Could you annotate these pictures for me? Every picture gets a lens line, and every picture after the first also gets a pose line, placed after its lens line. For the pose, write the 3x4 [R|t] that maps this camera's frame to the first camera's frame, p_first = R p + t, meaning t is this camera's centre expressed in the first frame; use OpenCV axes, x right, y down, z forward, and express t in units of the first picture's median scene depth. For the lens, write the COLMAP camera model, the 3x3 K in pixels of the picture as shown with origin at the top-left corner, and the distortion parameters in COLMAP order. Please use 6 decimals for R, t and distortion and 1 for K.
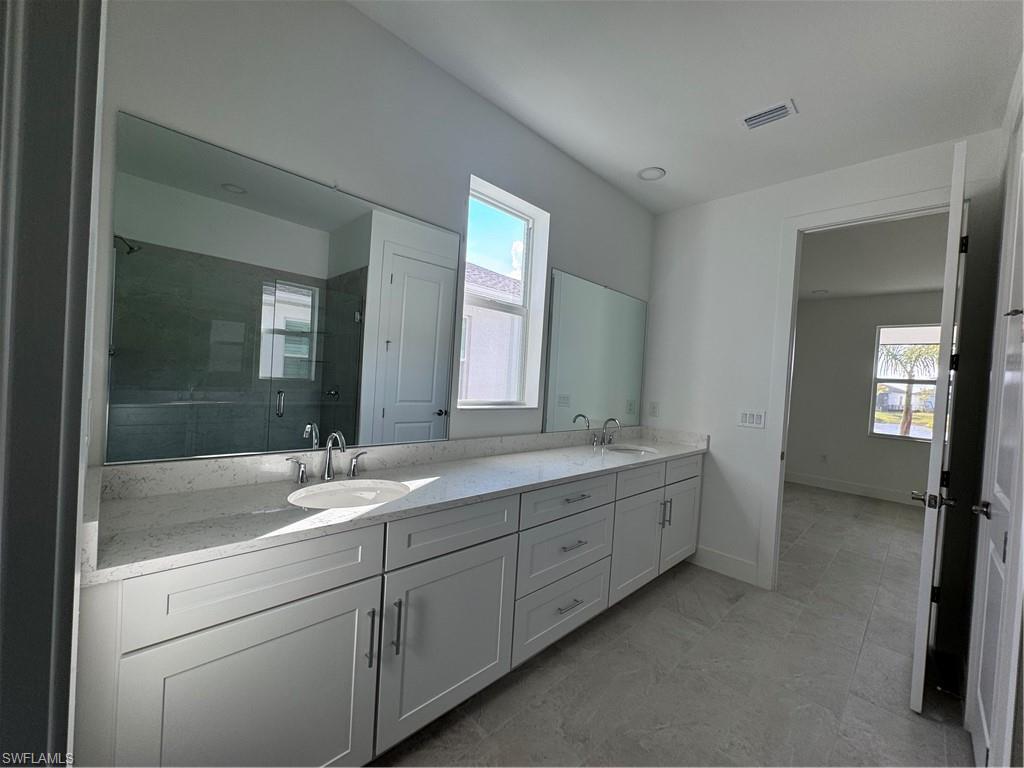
lens RADIAL K [[409.7, 0, 510.5], [0, 409.7, 386.0], [0, 0, 1]] dist [-0.001264, 0.000885]
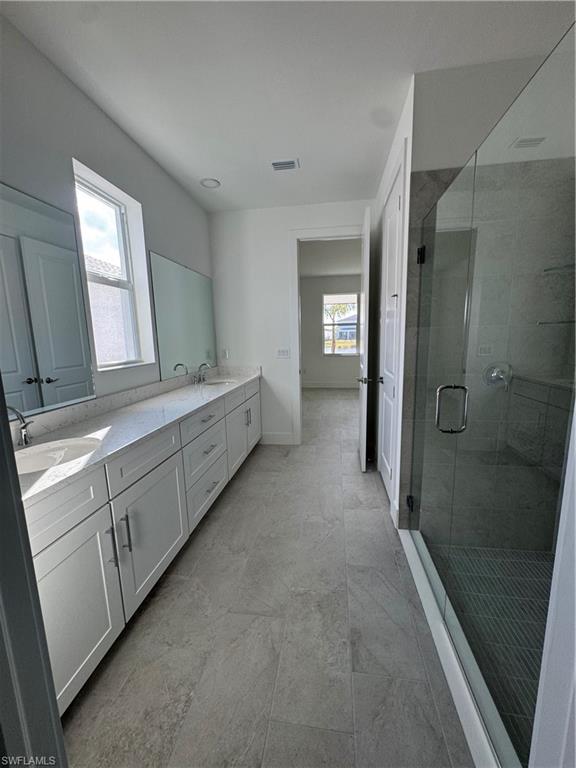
lens RADIAL K [[307.2, 0, 290.1], [0, 307.2, 385.3], [0, 0, 1]] dist [-0.002440, -0.000046]
pose [[0.790195, -0.172793, 0.587992, -0.202754], [0.081522, 0.980540, 0.178594, -0.018332], [-0.607410, -0.093189, 0.788904, -0.048367]]
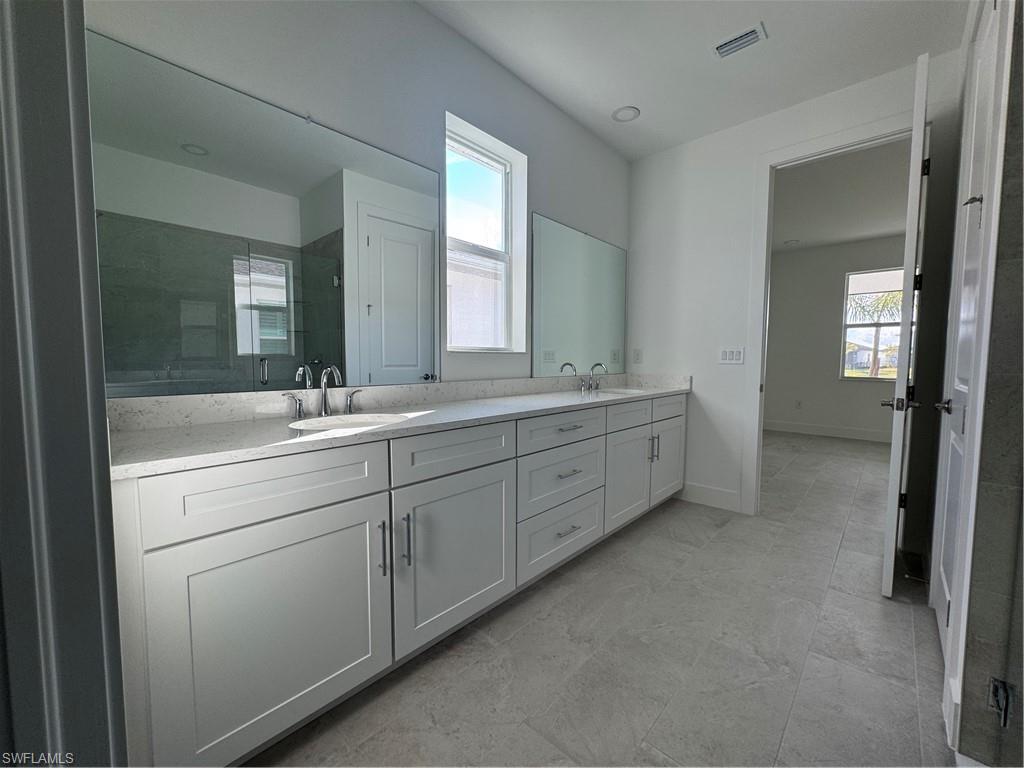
lens RADIAL K [[409.7, 0, 510.5], [0, 409.7, 386.0], [0, 0, 1]] dist [-0.001264, 0.000885]
pose [[0.997379, -0.059293, 0.041470, -0.019903], [0.057207, 0.997120, 0.049790, 0.091082], [-0.044303, -0.047287, 0.997898, -0.016076]]
